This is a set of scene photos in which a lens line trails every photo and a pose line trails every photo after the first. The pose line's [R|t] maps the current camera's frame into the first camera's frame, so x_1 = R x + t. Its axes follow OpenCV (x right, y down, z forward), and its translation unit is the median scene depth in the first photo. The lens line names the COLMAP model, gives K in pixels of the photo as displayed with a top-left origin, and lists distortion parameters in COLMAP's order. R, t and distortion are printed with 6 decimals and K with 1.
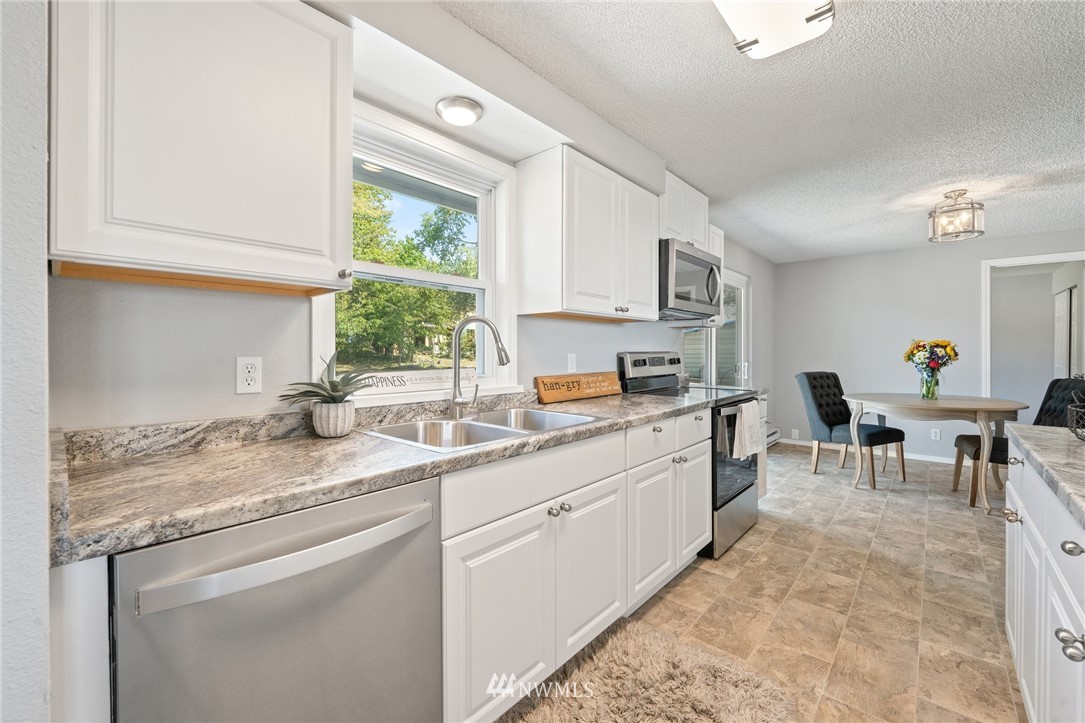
lens RADIAL K [[444.1, 0, 540.8], [0, 444.1, 354.4], [0, 0, 1]] dist [-0.008328, 0.000034]
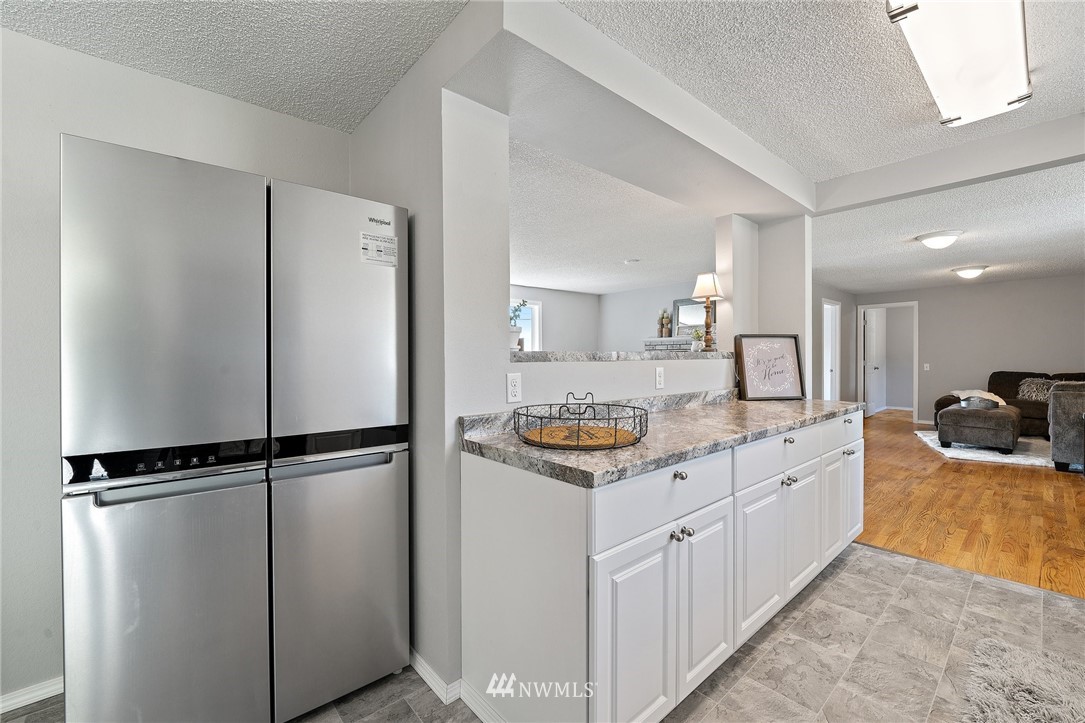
lens RADIAL K [[444.1, 0, 548.0], [0, 444.1, 365.0], [0, 0, 1]] dist [-0.008328, 0.000034]
pose [[-0.993535, 0.012268, 0.112865, 1.441877], [0.013212, 0.999884, 0.007621, -0.007021], [-0.112759, 0.009063, -0.993581, 1.960754]]
